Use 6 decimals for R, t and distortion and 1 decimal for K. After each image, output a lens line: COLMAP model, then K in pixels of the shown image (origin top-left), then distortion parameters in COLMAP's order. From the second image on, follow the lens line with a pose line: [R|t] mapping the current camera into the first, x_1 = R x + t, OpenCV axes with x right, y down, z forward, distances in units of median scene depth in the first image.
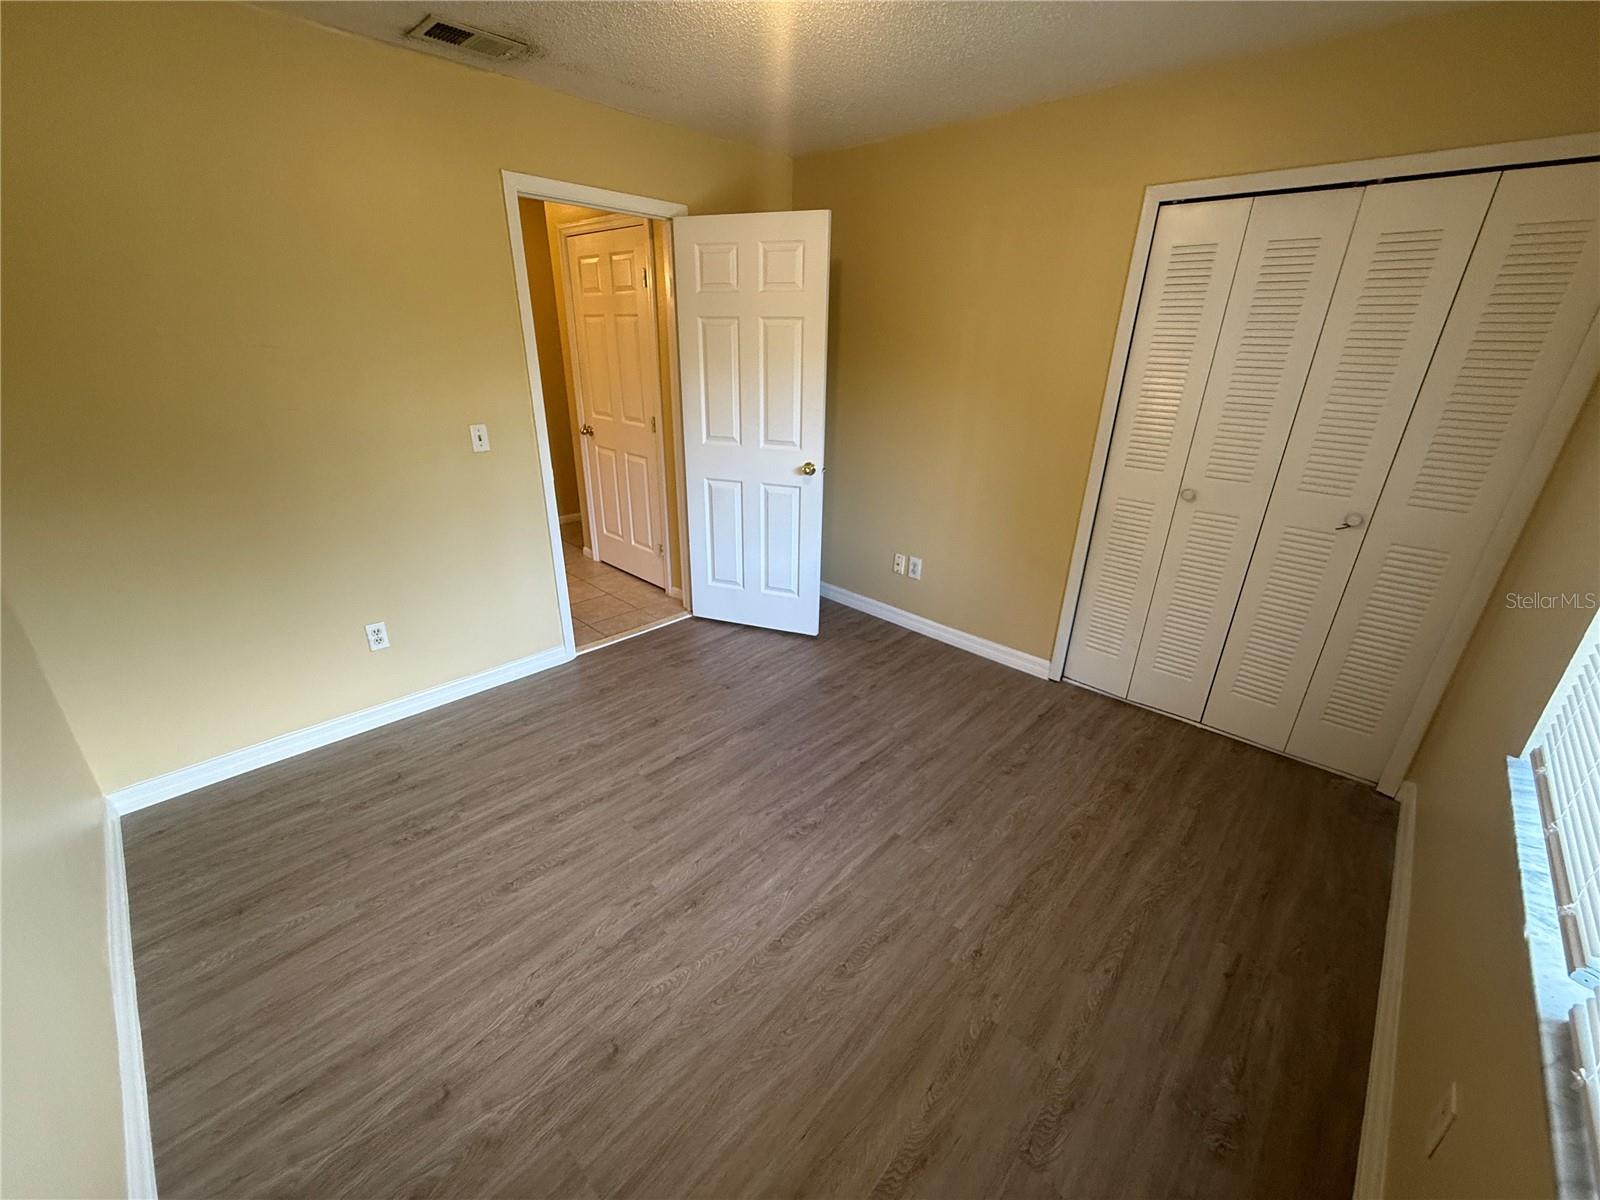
lens RADIAL K [[639.5, 0, 796.6], [0, 639.5, 604.3], [0, 0, 1]] dist [0.003454, -0.000167]
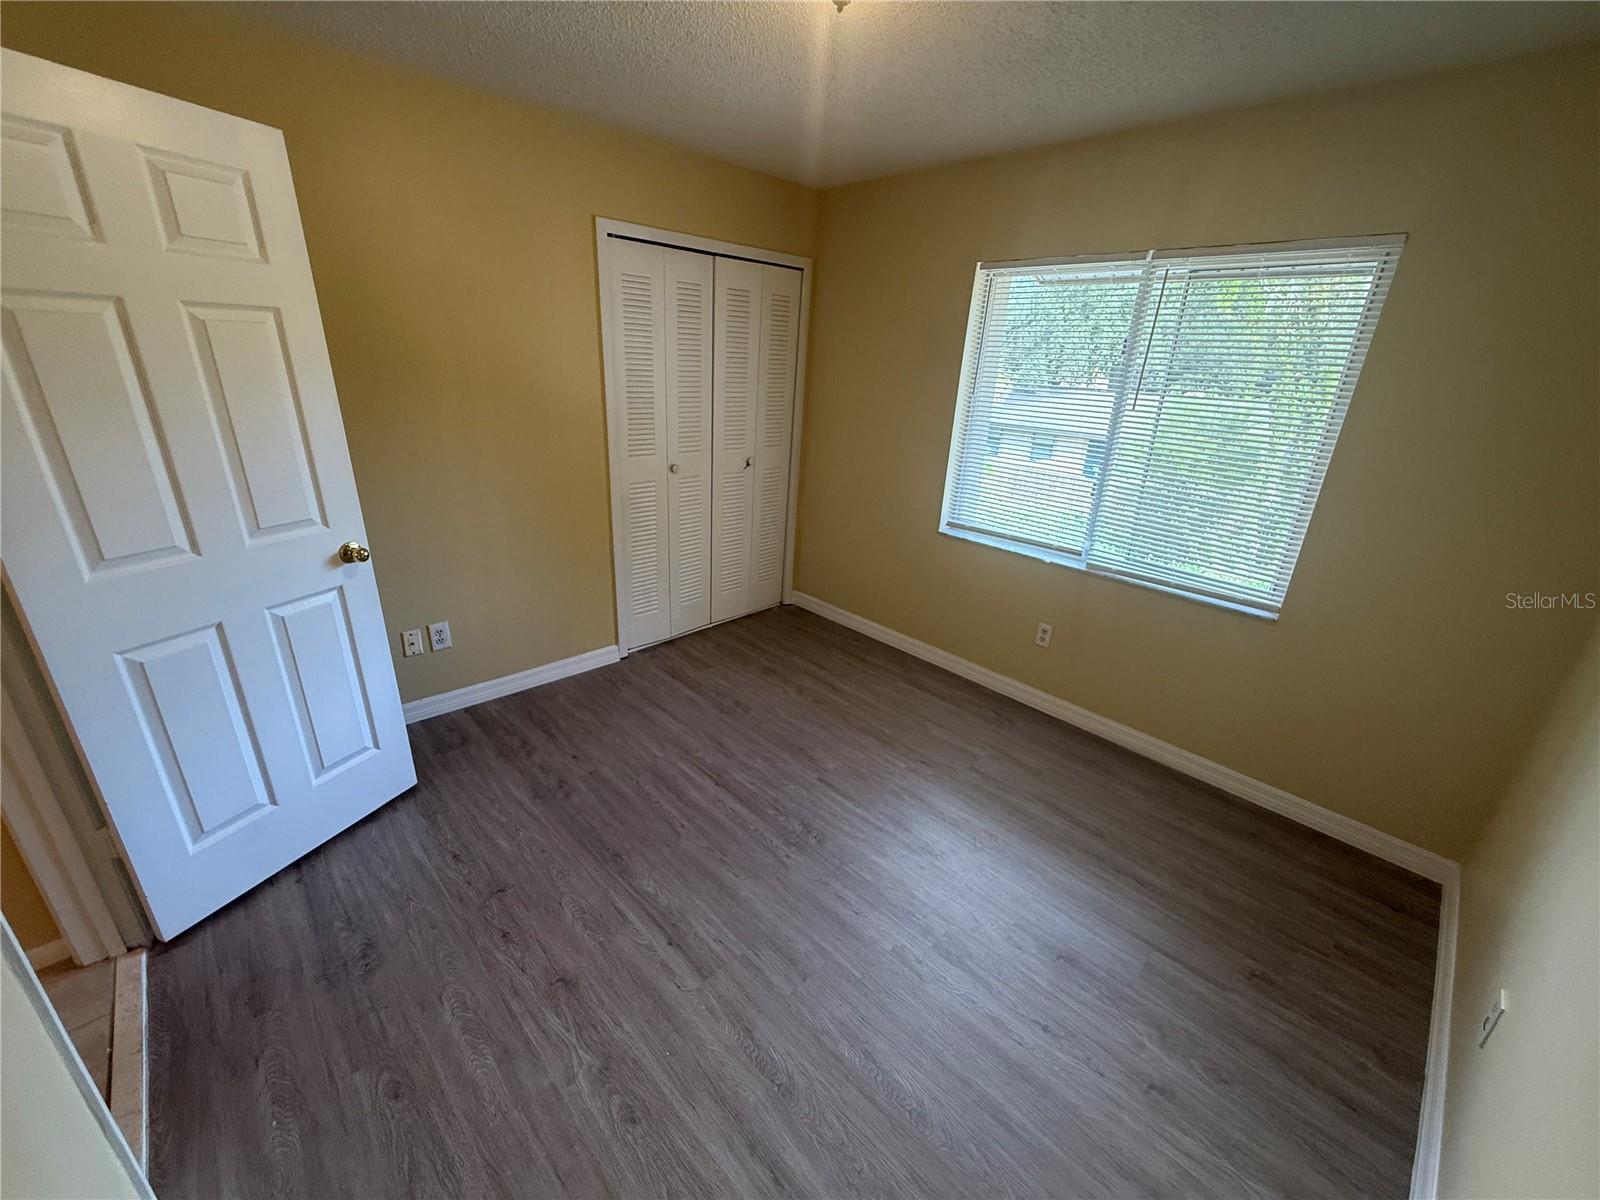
lens RADIAL K [[639.5, 0, 801.3], [0, 639.5, 605.1], [0, 0, 1]] dist [0.003454, -0.000167]
pose [[0.047242, -0.382228, 0.922860, -0.645531], [0.342823, 0.873978, 0.344433, -0.268820], [-0.938211, 0.300106, 0.172325, 0.574577]]
